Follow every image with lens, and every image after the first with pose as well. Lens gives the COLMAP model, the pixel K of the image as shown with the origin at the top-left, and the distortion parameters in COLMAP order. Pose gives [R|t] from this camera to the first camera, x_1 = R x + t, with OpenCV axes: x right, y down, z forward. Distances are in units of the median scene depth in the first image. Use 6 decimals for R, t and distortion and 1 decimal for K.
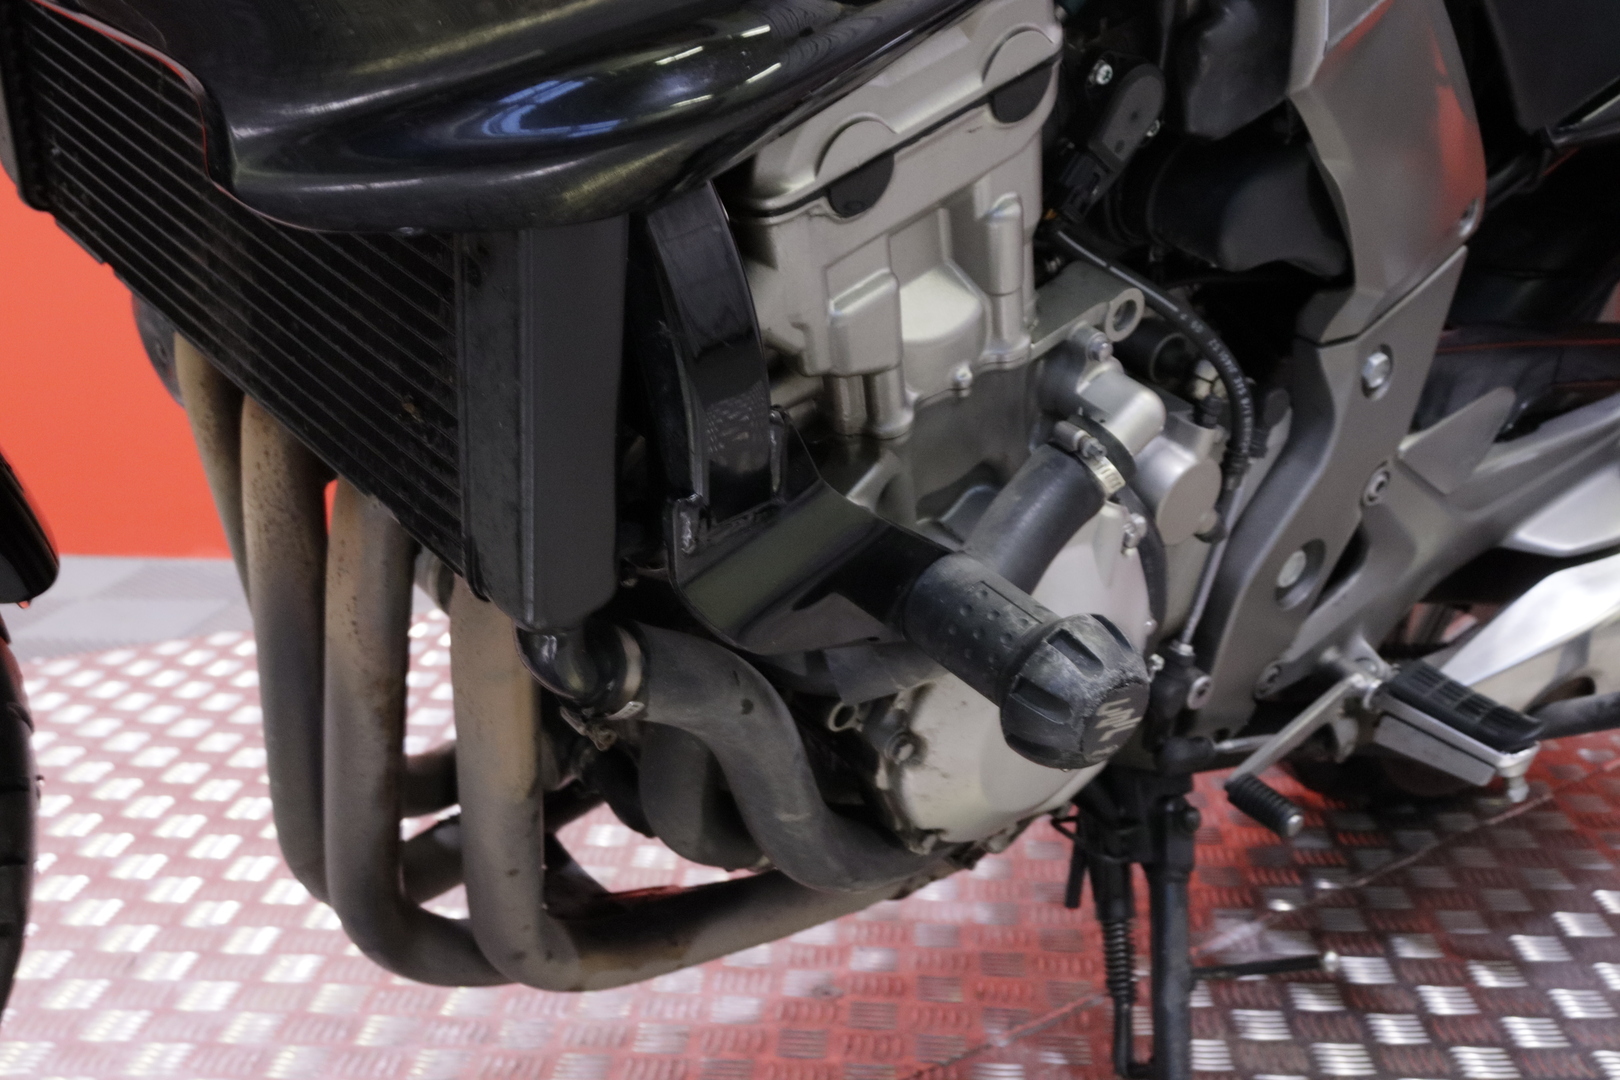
lens RADIAL K [[2014.6, 0, 810.0], [0, 2014.6, 540.0], [0, 0, 1]] dist [-0.005945, -0.001941]
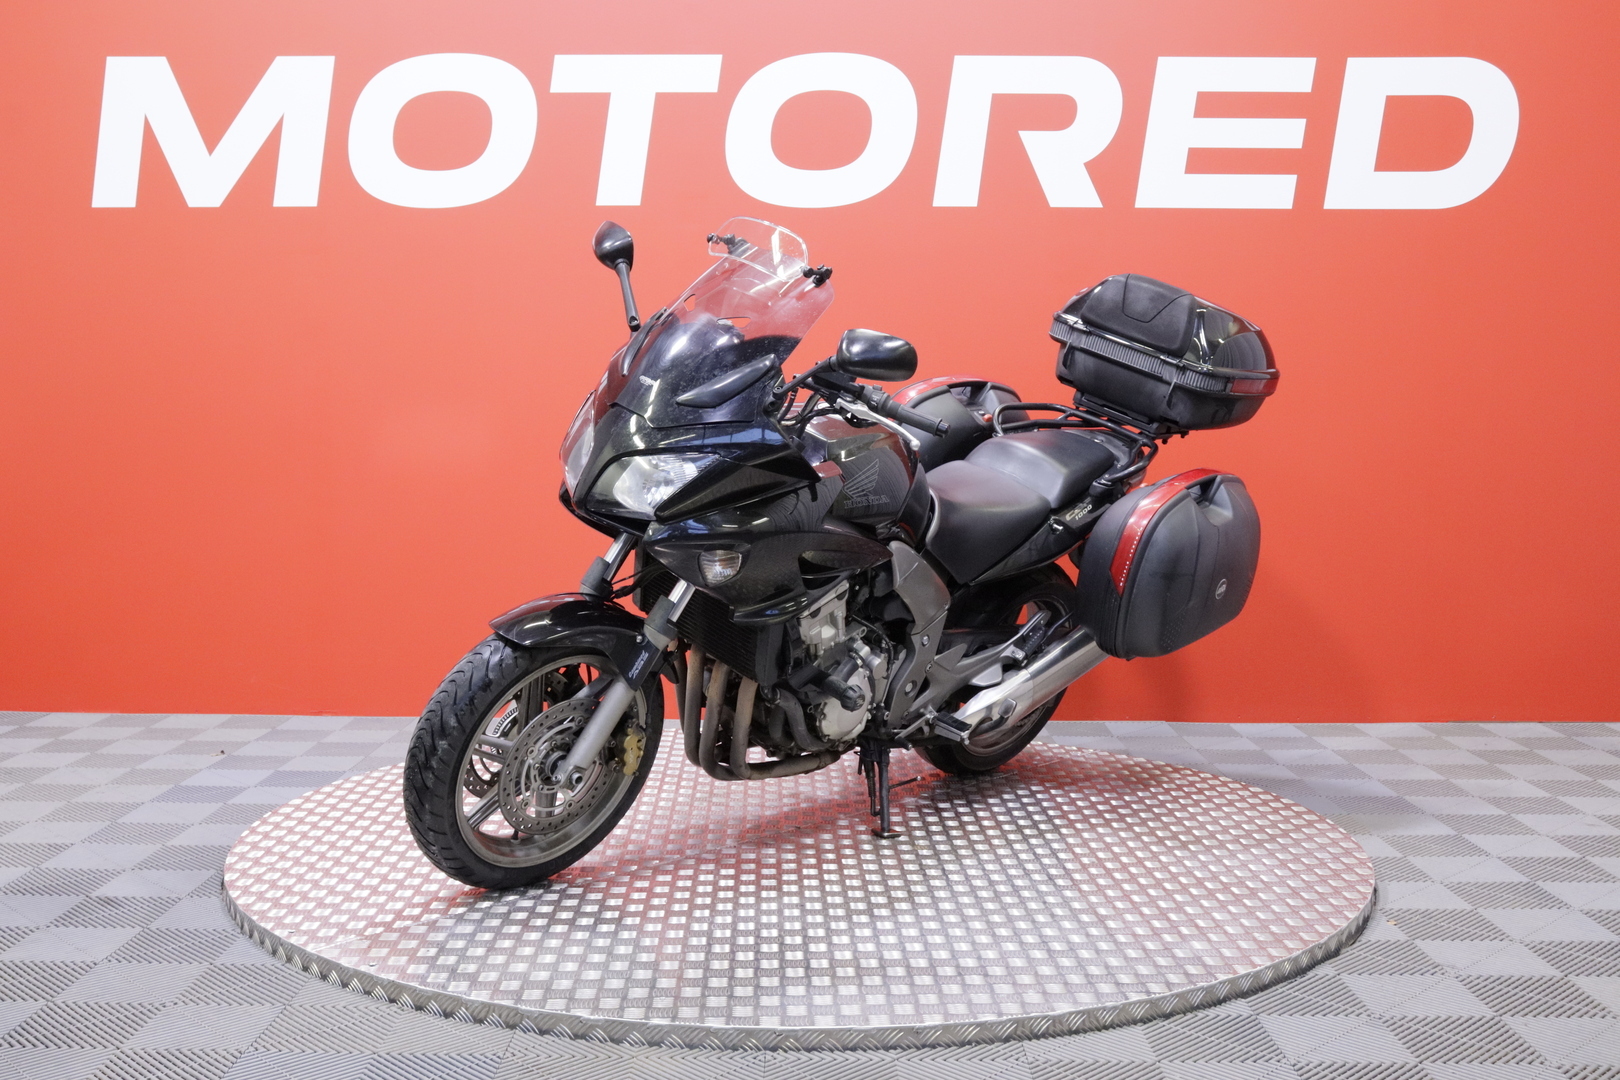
lens RADIAL K [[1643.6, 0, 810.0], [0, 1643.6, 540.0], [0, 0, 1]] dist [-0.022127, 0.002826]
pose [[0.997075, -0.006756, 0.076124, -0.291325], [0.016946, 0.990832, -0.134031, 0.212564], [-0.074520, 0.134929, 0.988049, -3.105720]]
